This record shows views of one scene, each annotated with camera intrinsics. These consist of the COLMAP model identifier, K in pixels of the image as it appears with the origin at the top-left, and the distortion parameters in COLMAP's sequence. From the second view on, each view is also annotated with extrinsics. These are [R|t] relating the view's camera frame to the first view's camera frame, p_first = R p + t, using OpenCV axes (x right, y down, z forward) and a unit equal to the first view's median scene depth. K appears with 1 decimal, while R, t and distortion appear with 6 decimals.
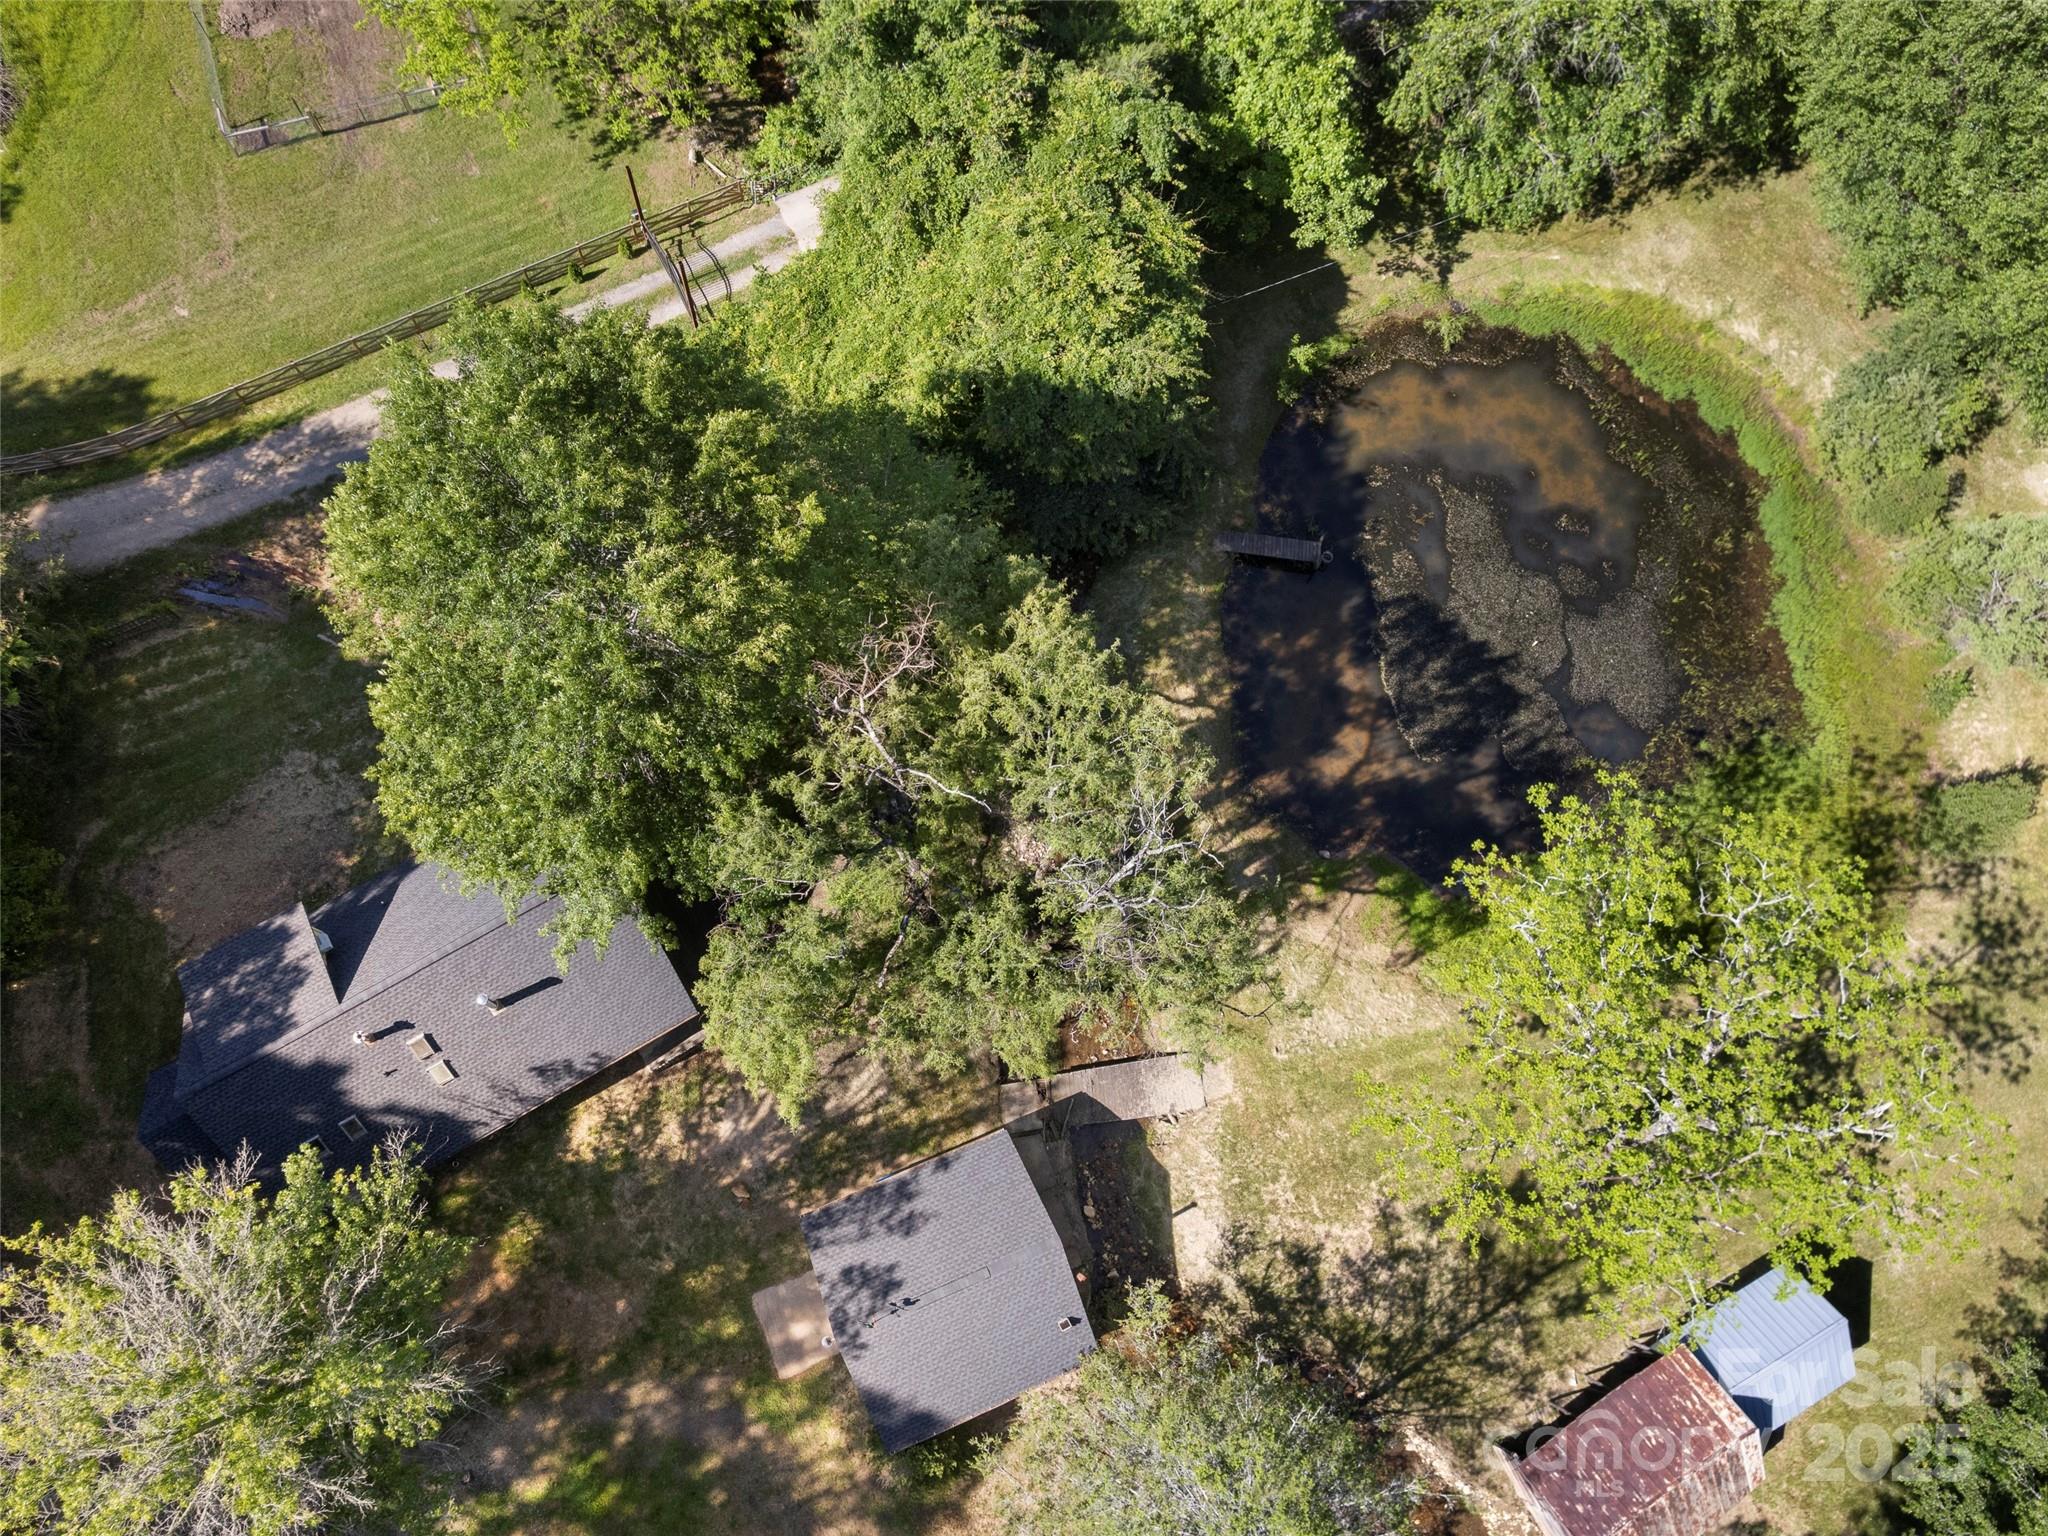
lens RADIAL K [[1484.9, 0, 1024.0], [0, 1484.9, 768.0], [0, 0, 1]] dist [-0.090235, 0.076988]
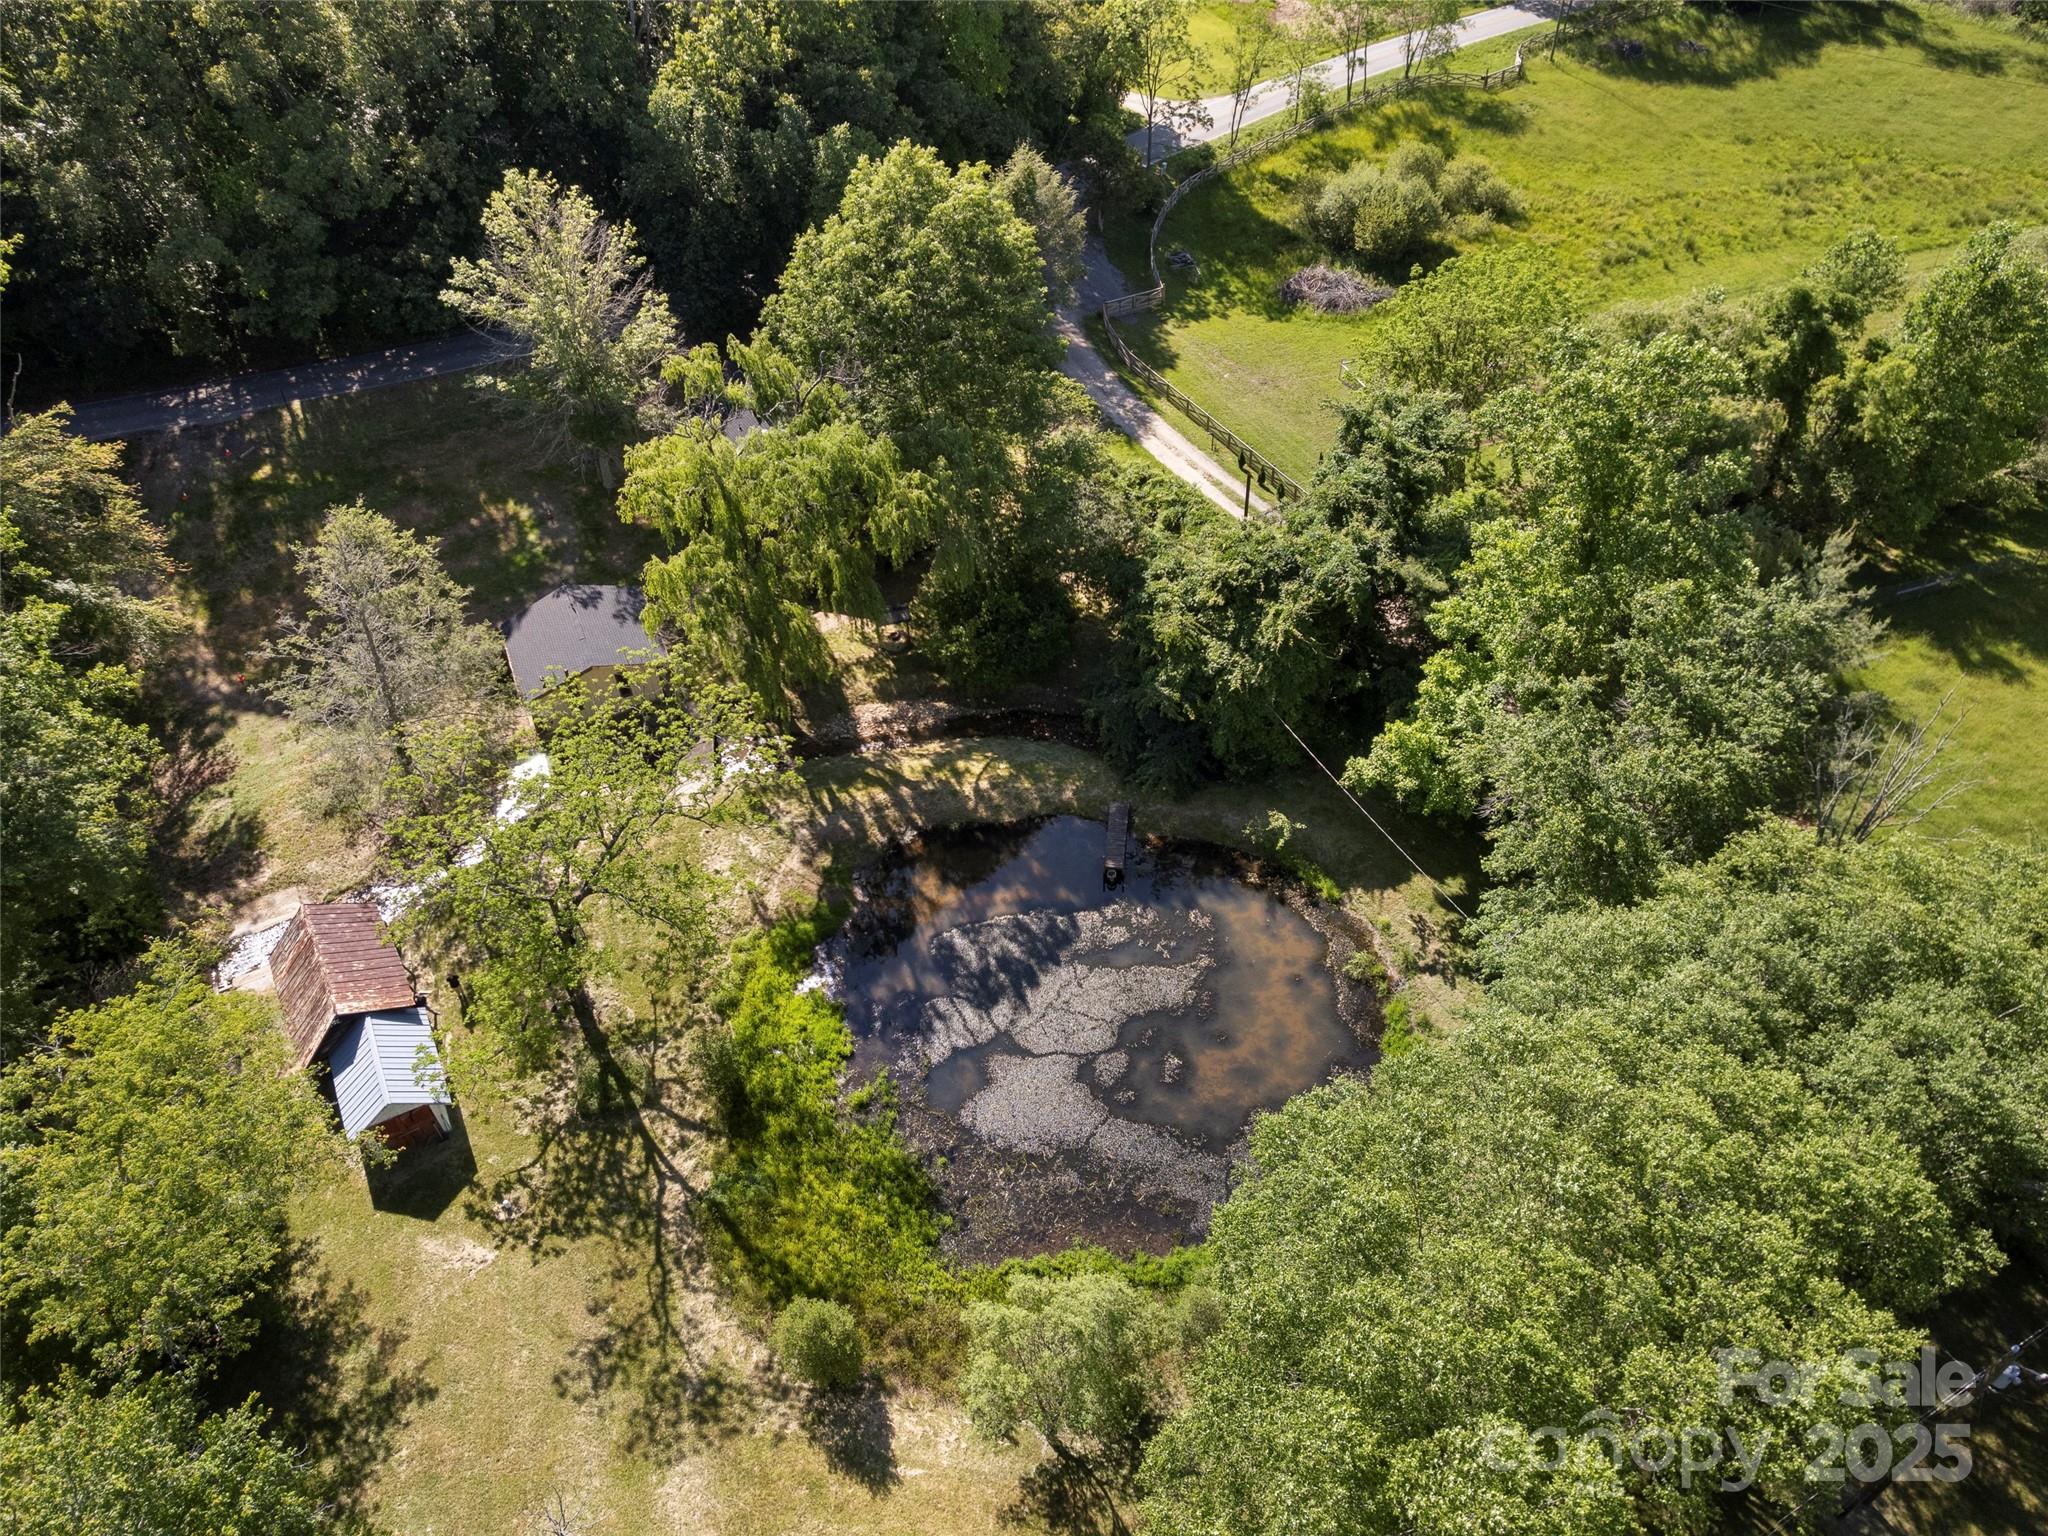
lens RADIAL K [[1484.9, 0, 1024.0], [0, 1484.9, 768.0], [0, 0, 1]] dist [-0.090235, 0.076988]
pose [[-0.001317, 0.648445, -0.761260, 1.079354], [-0.944061, 0.250233, 0.214783, -0.362861], [0.329768, 0.718959, 0.611843, 0.201891]]
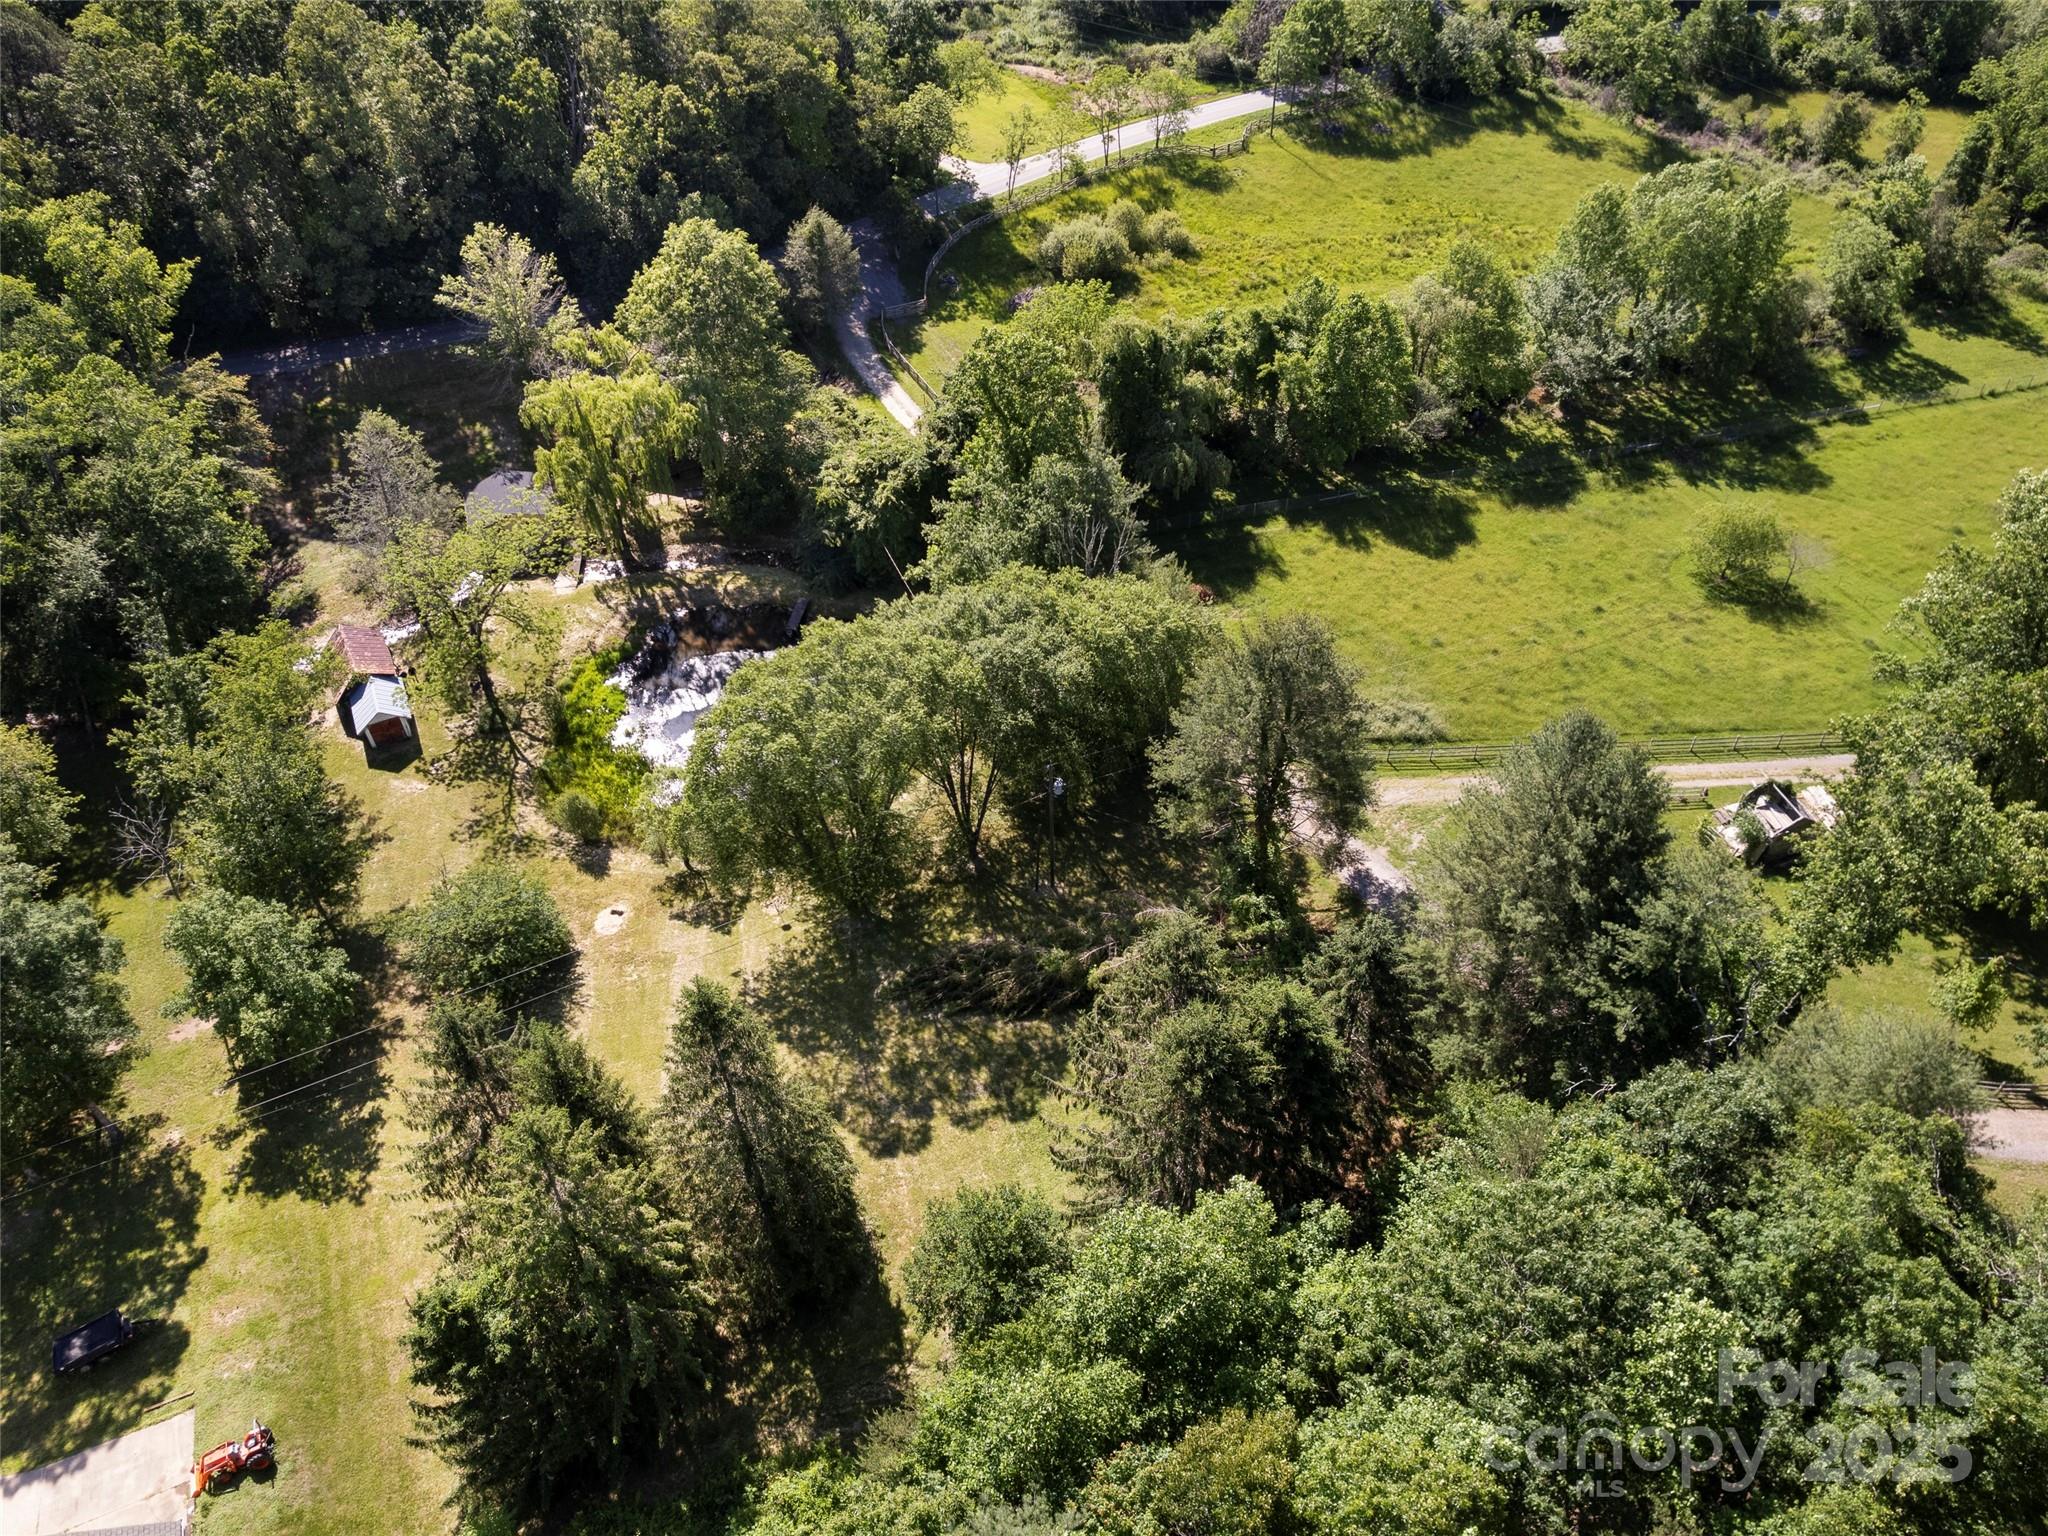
lens RADIAL K [[1484.9, 0, 1024.0], [0, 1484.9, 768.0], [0, 0, 1]] dist [-0.090235, 0.076988]
pose [[-0.042722, 0.648638, -0.759897, 1.955986], [-0.947111, 0.215833, 0.237480, -0.938399], [0.318049, 0.729853, 0.605112, -0.016650]]
